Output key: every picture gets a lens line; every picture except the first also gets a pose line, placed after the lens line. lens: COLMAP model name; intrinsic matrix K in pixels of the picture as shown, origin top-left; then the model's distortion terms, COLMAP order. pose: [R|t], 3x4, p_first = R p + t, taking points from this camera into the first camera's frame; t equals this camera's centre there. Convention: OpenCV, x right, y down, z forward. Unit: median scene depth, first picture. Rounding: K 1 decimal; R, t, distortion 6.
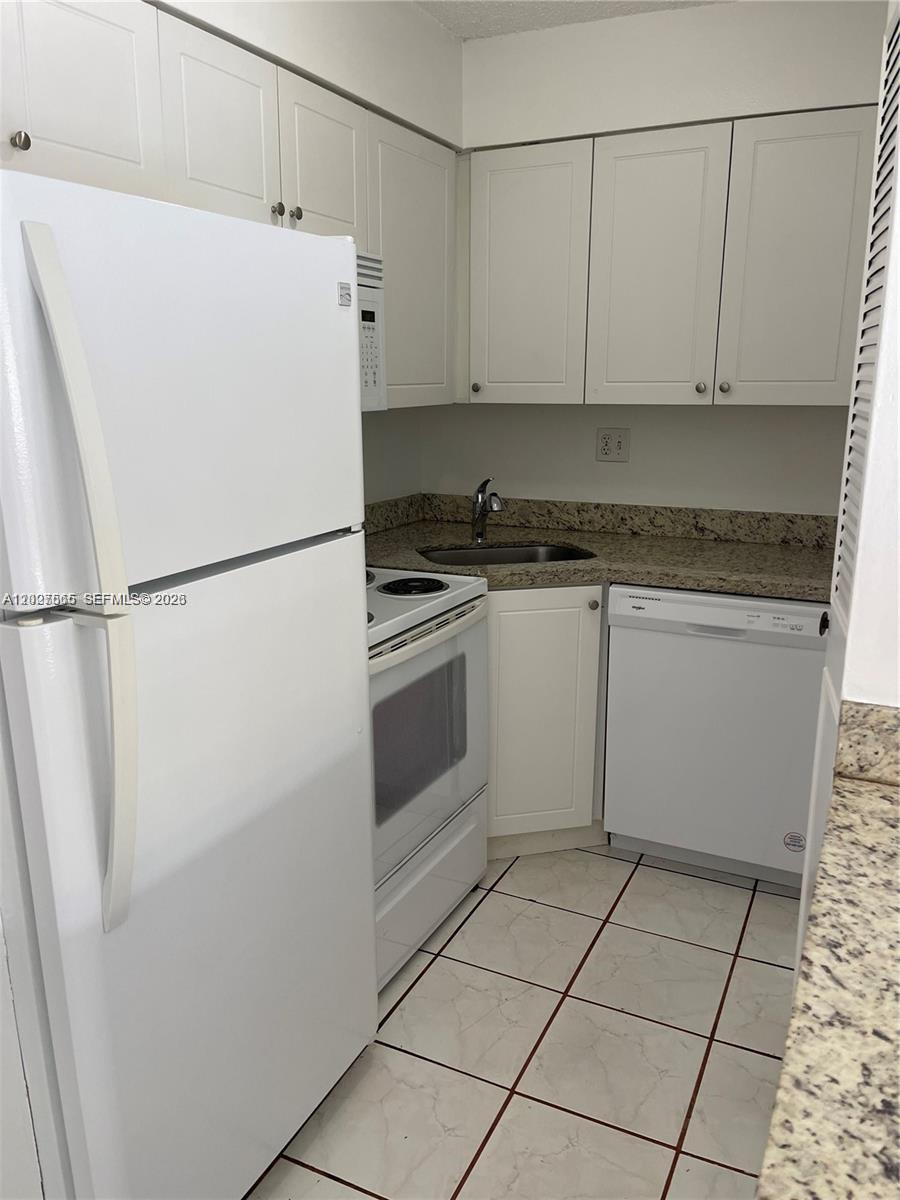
lens RADIAL K [[913.8, 0, 440.2], [0, 913.8, 611.8], [0, 0, 1]] dist [0.037343, -0.051293]
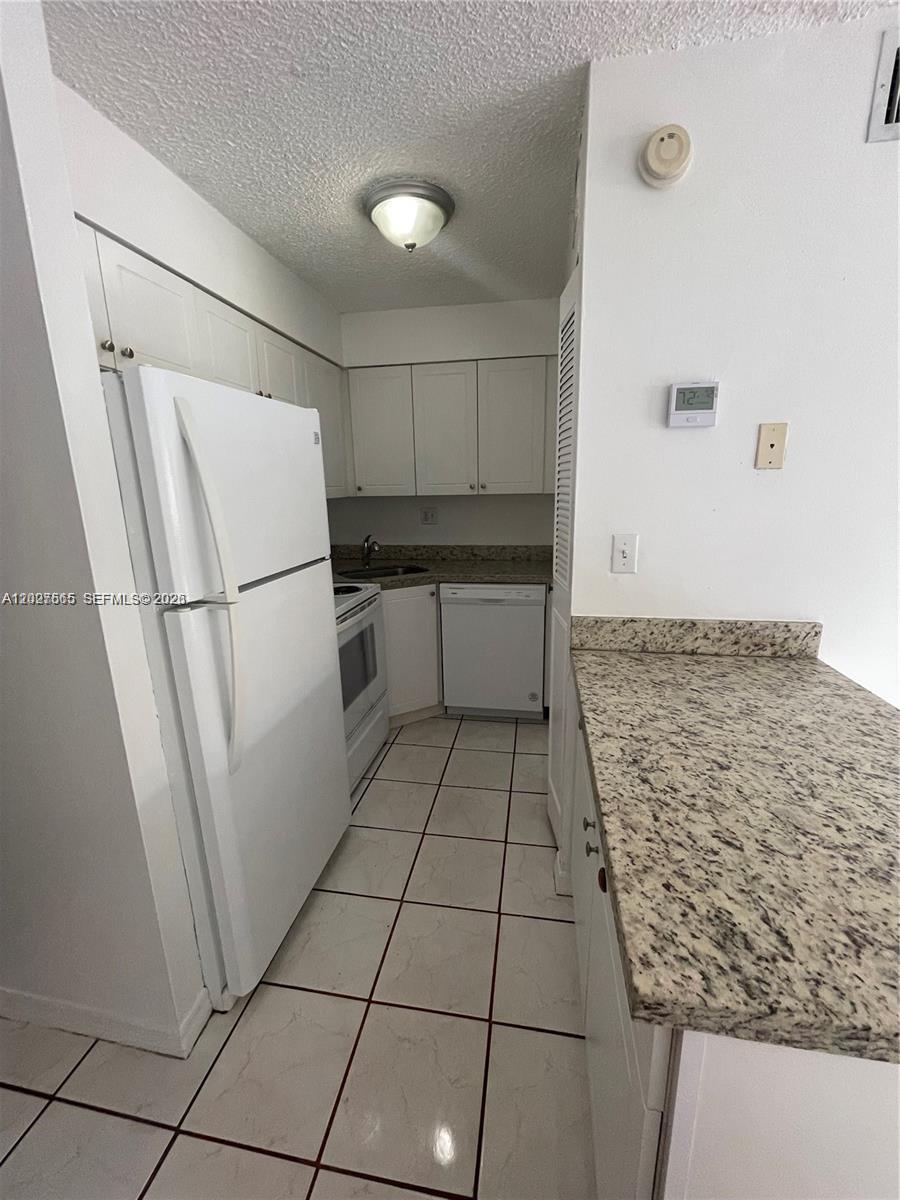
lens RADIAL K [[481.5, 0, 454.9], [0, 481.5, 601.8], [0, 0, 1]] dist [-0.007507, 0.000298]
pose [[0.957877, -0.081113, 0.275486, -0.078364], [0.085814, 0.996298, -0.005034, 0.019620], [-0.274058, 0.028463, 0.961292, -0.034038]]
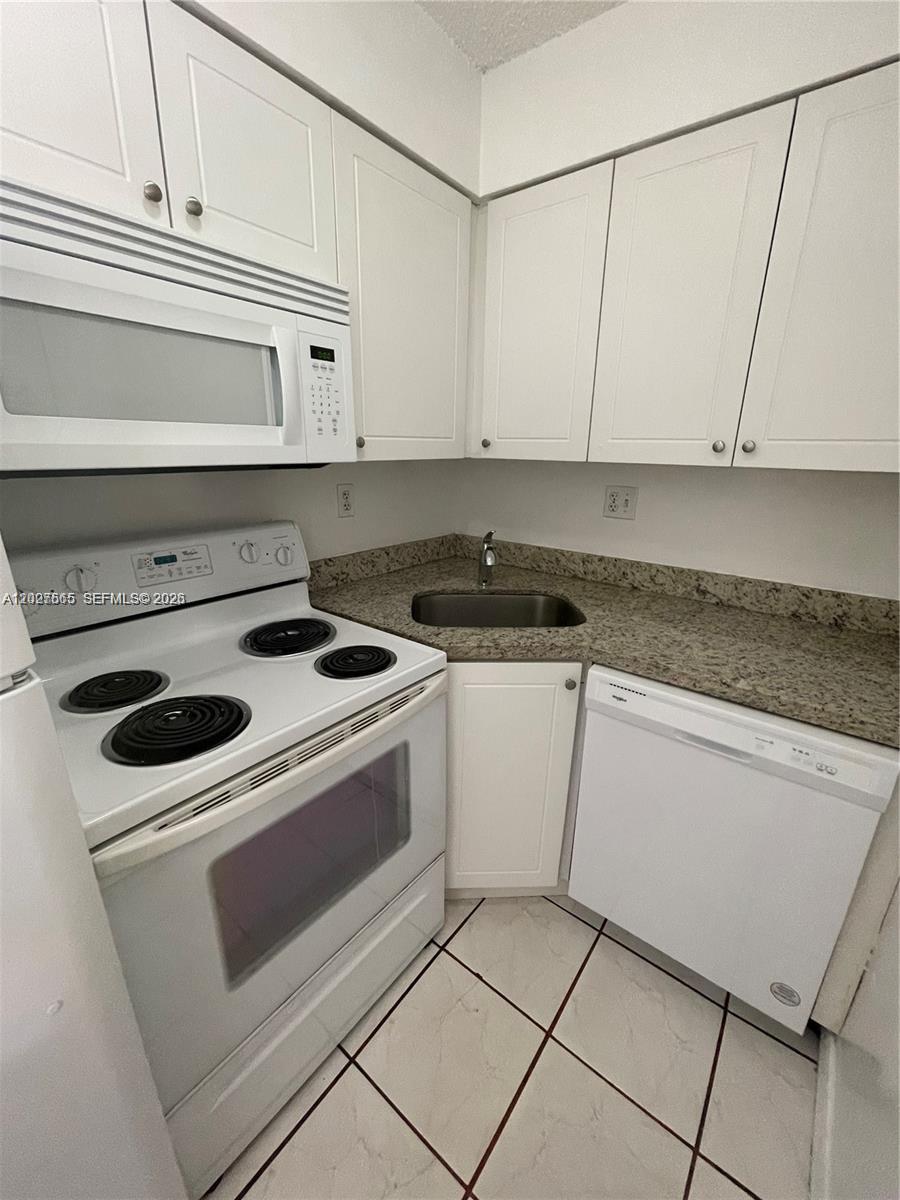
lens RADIAL K [[481.5, 0, 456.8], [0, 481.5, 597.0], [0, 0, 1]] dist [-0.007507, 0.000298]
pose [[0.981148, 0.076456, -0.177490, 0.135288], [-0.066672, 0.995942, 0.060459, -0.115915], [0.181392, -0.047485, 0.982264, 0.513295]]
